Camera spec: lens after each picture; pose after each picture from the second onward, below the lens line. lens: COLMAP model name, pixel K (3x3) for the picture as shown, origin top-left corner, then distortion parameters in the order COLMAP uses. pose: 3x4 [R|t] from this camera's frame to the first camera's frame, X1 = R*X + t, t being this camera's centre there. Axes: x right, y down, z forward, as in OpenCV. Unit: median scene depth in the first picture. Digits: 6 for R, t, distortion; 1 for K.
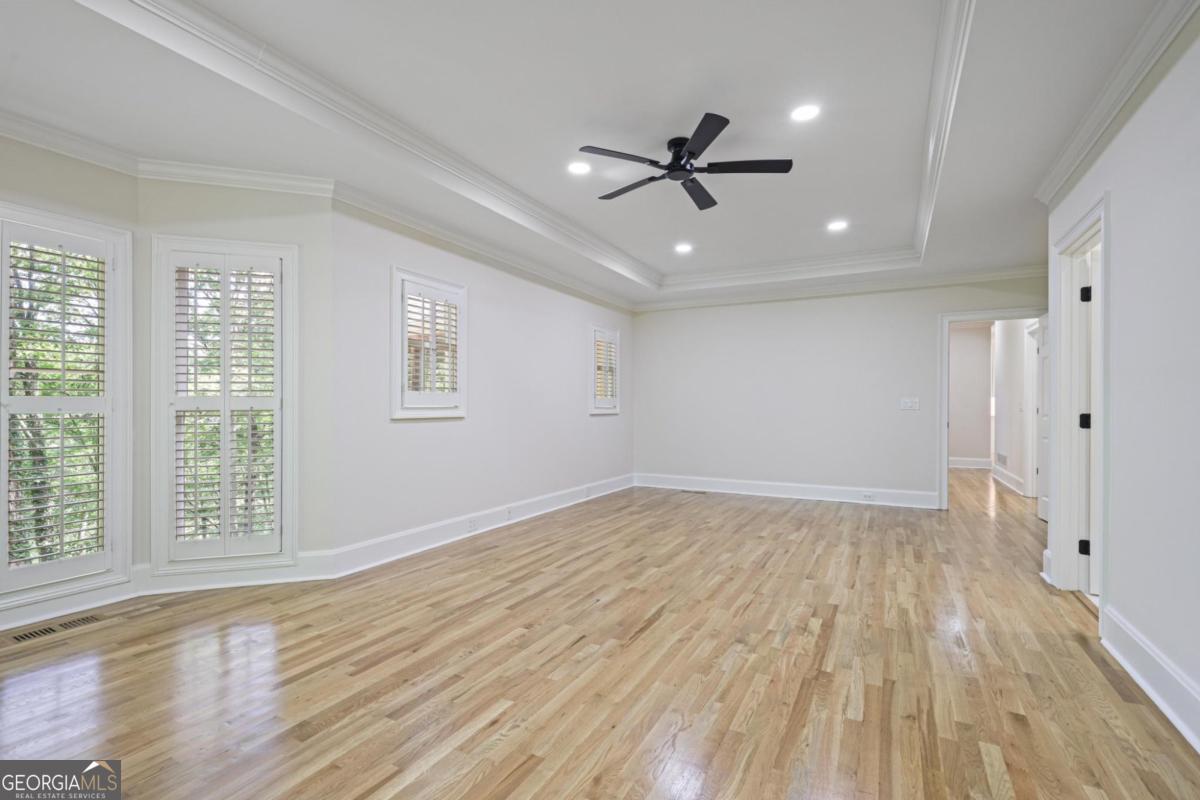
lens RADIAL K [[534.6, 0, 600.0], [0, 534.6, 400.0], [0, 0, 1]] dist [-0.001849, -0.000157]
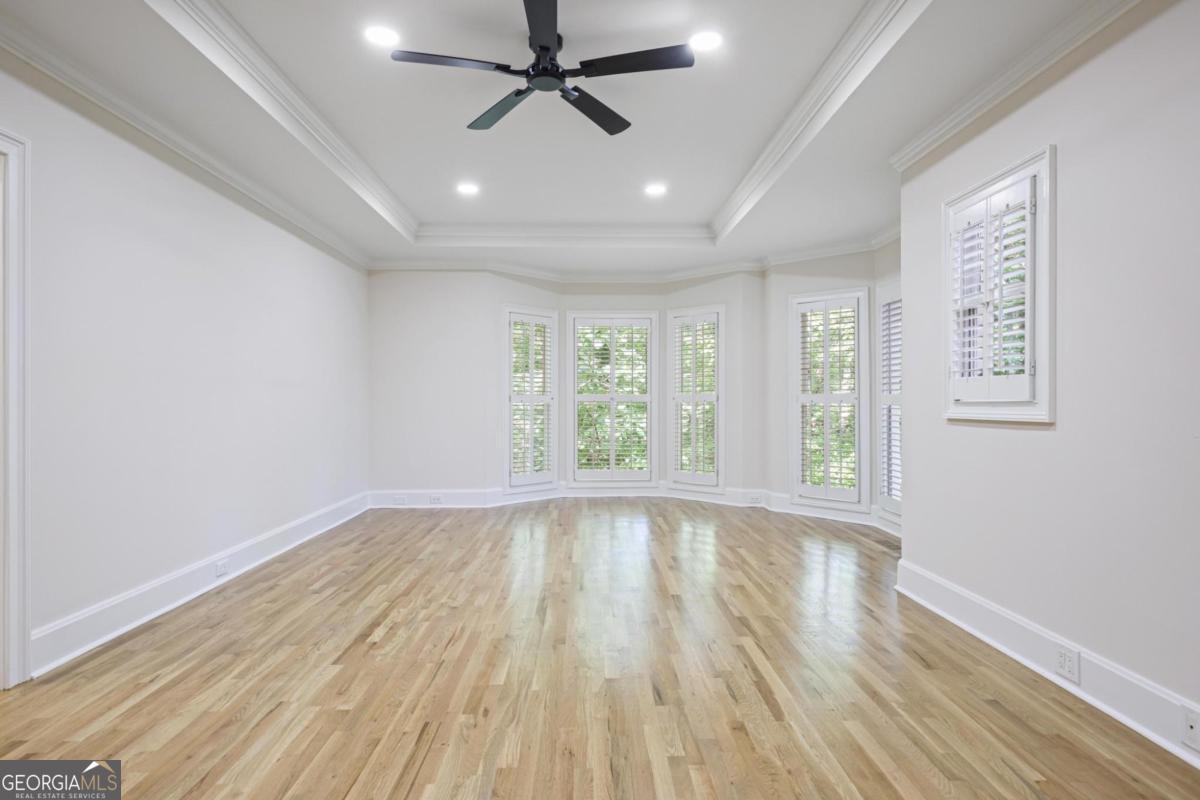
lens RADIAL K [[661.3, 0, 600.0], [0, 661.3, 400.0], [0, 0, 1]] dist [-0.001489, -0.000945]
pose [[-0.870005, -0.003724, -0.493028, 0.609183], [0.004260, 0.999877, -0.015070, 0.031336], [0.493024, -0.015211, -0.869883, 2.109156]]
